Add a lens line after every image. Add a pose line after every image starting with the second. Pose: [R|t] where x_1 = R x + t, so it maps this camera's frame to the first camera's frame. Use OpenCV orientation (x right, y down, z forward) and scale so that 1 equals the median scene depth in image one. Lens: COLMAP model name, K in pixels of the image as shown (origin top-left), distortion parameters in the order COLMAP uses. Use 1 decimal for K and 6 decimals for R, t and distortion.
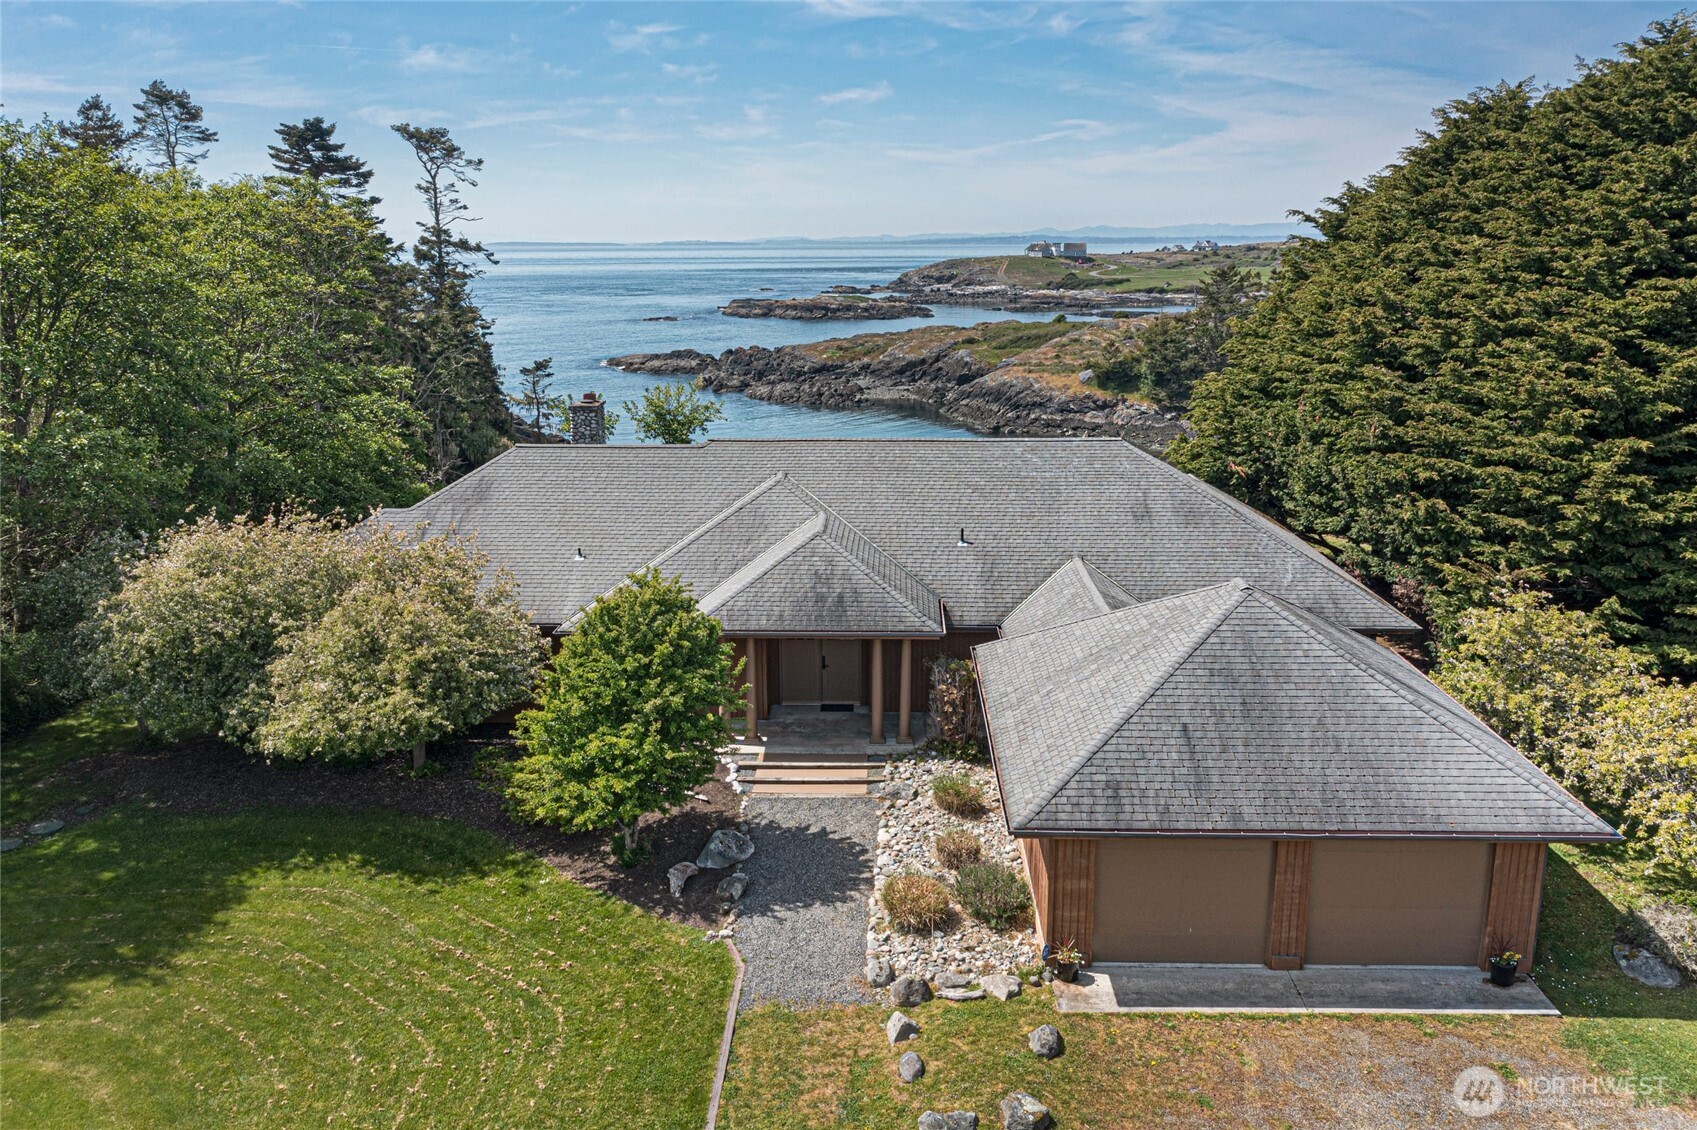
lens RADIAL K [[1438.9, 0, 882.1], [0, 1438.9, 622.0], [0, 0, 1]] dist [-0.019487, 0.012408]
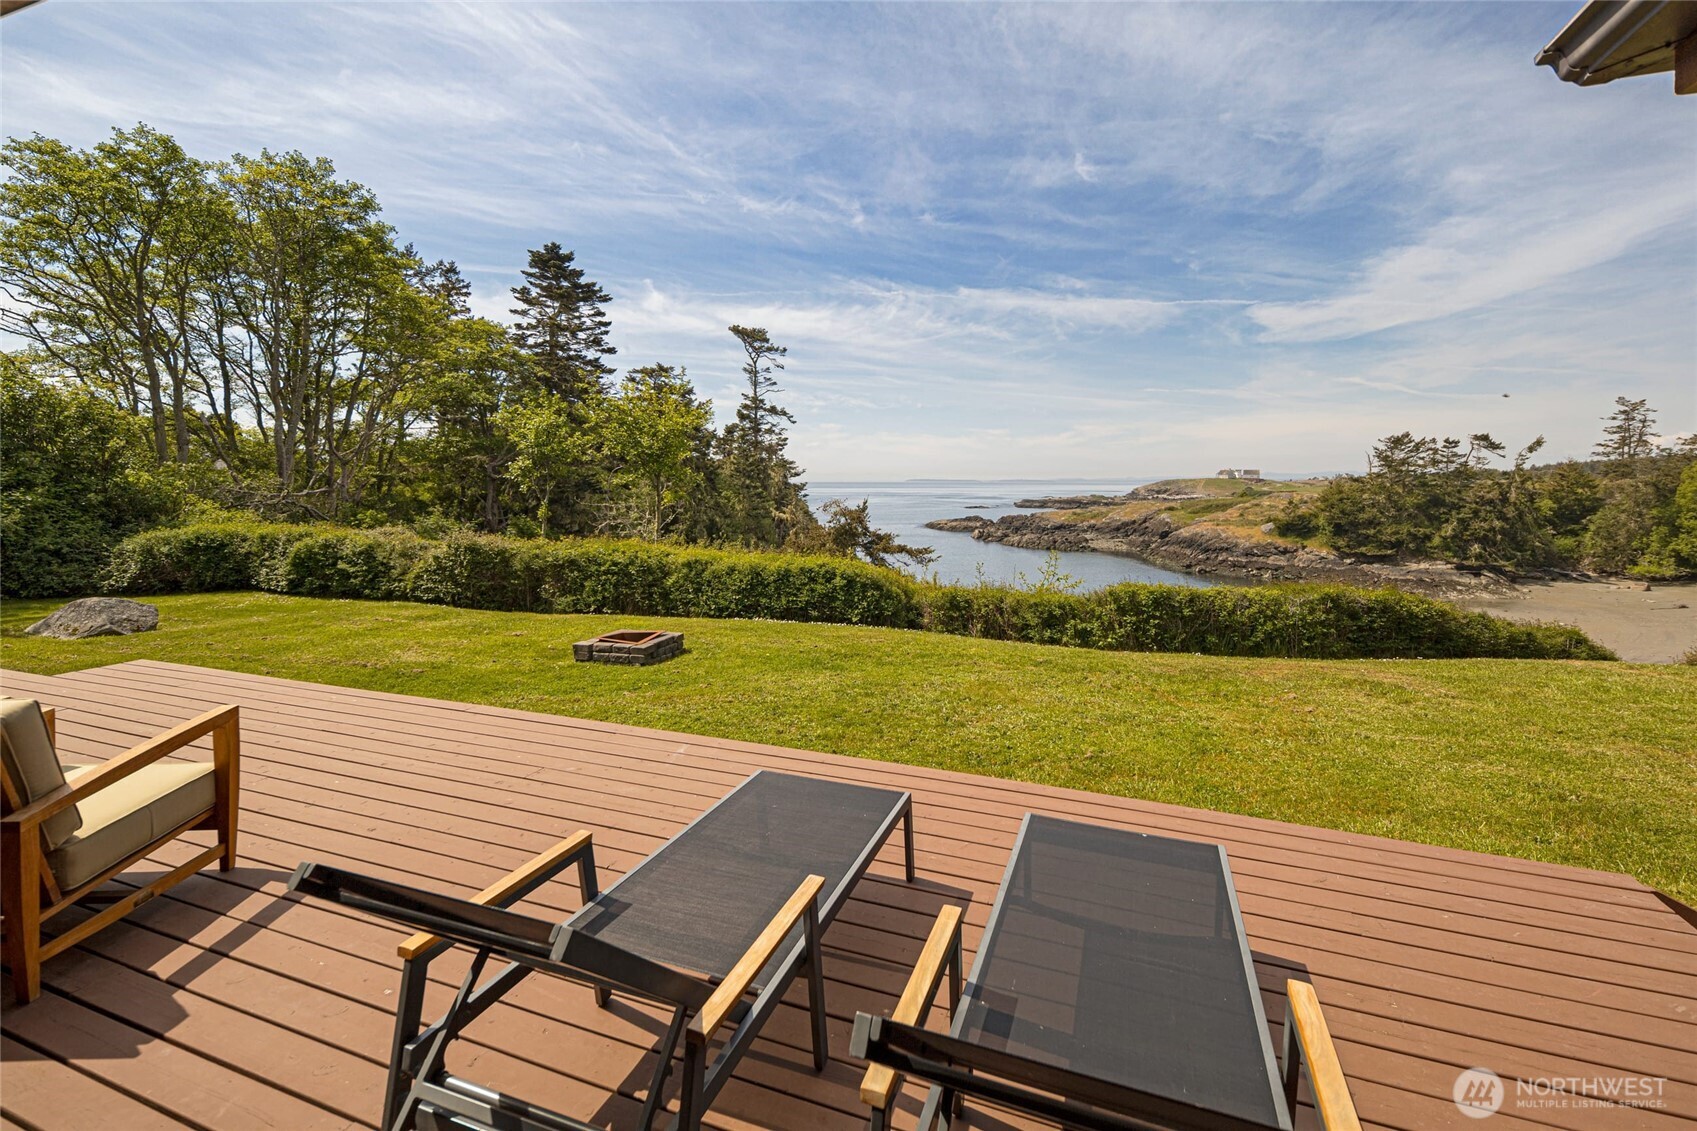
lens RADIAL K [[810.4, 0, 861.0], [0, 810.4, 489.5], [0, 0, 1]] dist [0.017169, 0.000185]
pose [[0.950140, 0.013070, -0.311548, 0.055541], [-0.088560, 0.969290, -0.229420, -0.023378], [0.298982, 0.245572, 0.922120, 0.493206]]
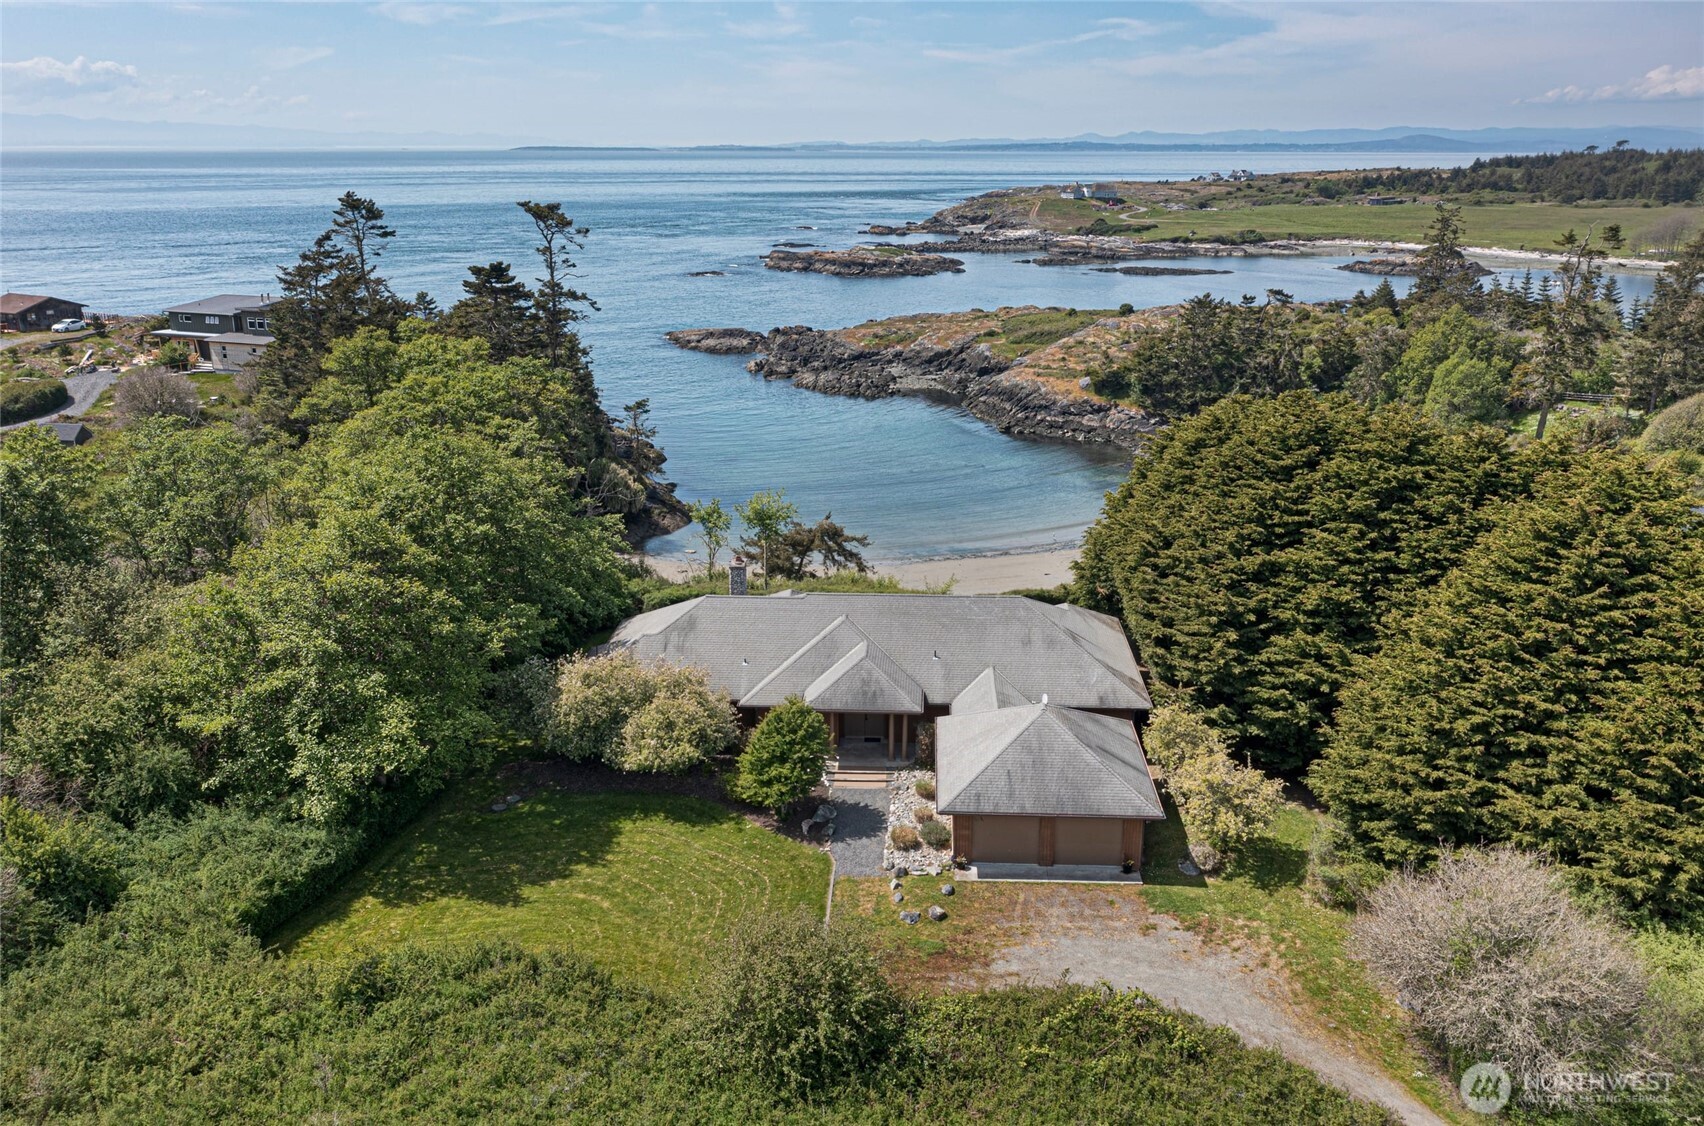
lens RADIAL K [[1450.6, 0, 891.3], [0, 1450.6, 597.8], [0, 0, 1]] dist [0.005725, -0.016478]
pose [[0.999813, 0.009379, -0.016921, 0.010661], [-0.008686, 0.999141, 0.040519, -0.085291], [0.017286, -0.040365, 0.999035, -0.395683]]
